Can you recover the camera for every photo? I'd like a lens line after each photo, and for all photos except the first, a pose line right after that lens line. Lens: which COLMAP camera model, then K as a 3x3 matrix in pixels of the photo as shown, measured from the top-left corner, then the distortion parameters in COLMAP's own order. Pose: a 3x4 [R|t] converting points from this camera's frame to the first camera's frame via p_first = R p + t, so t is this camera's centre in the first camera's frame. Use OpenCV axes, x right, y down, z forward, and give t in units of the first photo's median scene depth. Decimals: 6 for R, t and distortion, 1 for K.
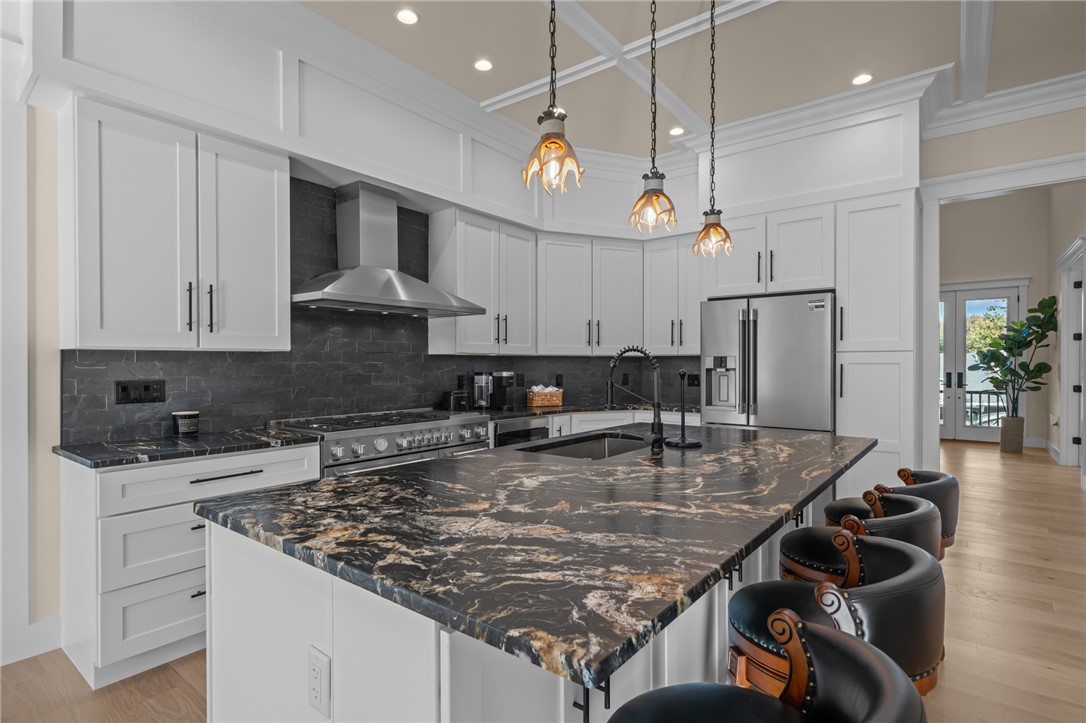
lens RADIAL K [[538.9, 0, 543.0], [0, 538.9, 361.5], [0, 0, 1]] dist [-0.001785, -0.000488]
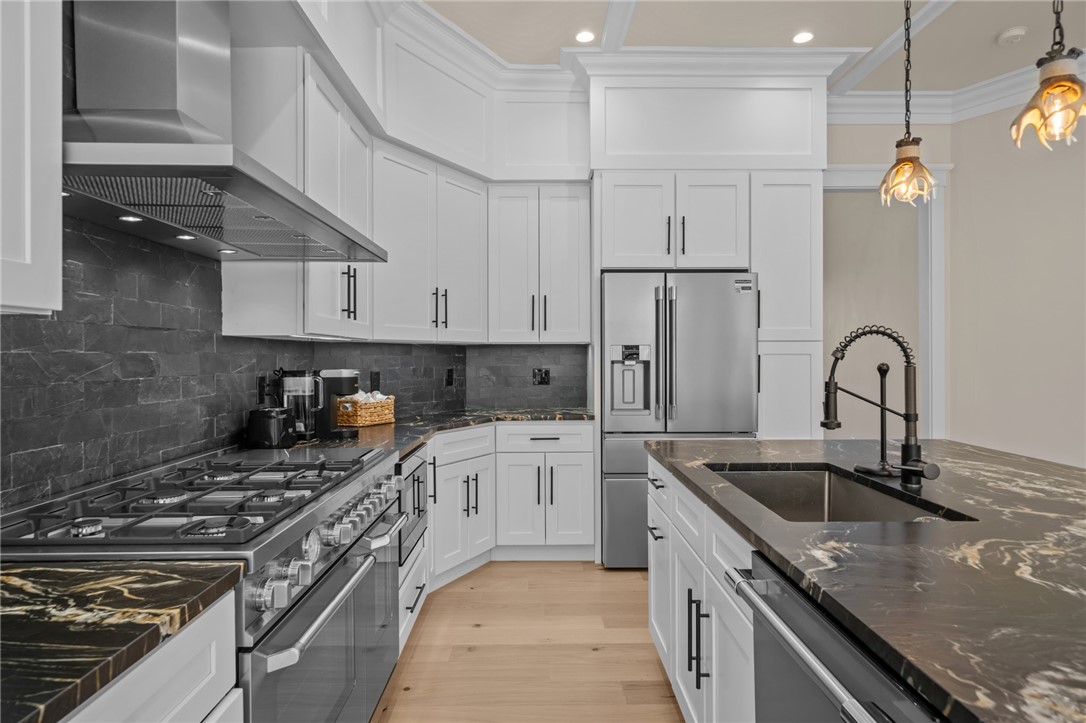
lens RADIAL K [[638.2, 0, 543.4], [0, 638.2, 350.6], [0, 0, 1]] dist [0.000772, 0.000205]
pose [[0.781322, 0.003952, 0.624115, -0.418426], [-0.001534, 0.999989, -0.004411, 0.003103], [-0.624126, 0.002489, 0.781320, 0.451203]]
